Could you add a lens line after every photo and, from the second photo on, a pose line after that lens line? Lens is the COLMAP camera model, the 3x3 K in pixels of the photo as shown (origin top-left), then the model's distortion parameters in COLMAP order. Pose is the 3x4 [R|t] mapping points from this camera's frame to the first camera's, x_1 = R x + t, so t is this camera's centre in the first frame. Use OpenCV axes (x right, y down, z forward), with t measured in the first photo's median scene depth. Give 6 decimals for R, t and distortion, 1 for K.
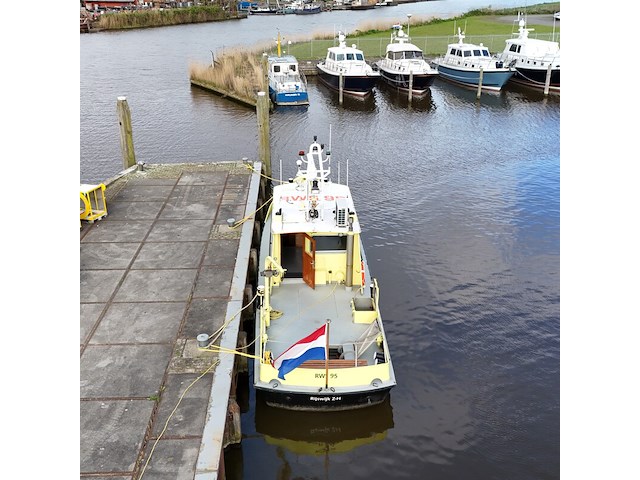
lens RADIAL K [[630.1, 0, 320.0], [0, 630.1, 240.0], [0, 0, 1]] dist [0.131463, -0.248526]
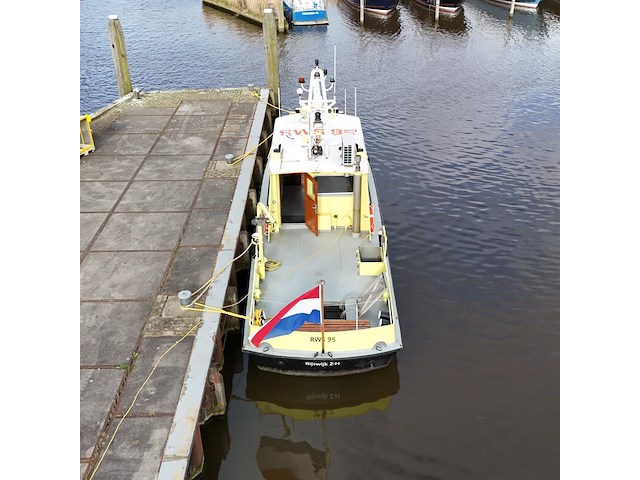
lens RADIAL K [[629.2, 0, 333.0], [0, 629.2, 240.7], [0, 0, 1]] dist [0.127941, -0.250173]
pose [[0.999749, 0.002914, -0.022193, 0.035104], [-0.000320, 0.993253, 0.115969, -0.020116], [0.022381, -0.115933, 0.993005, 0.114602]]
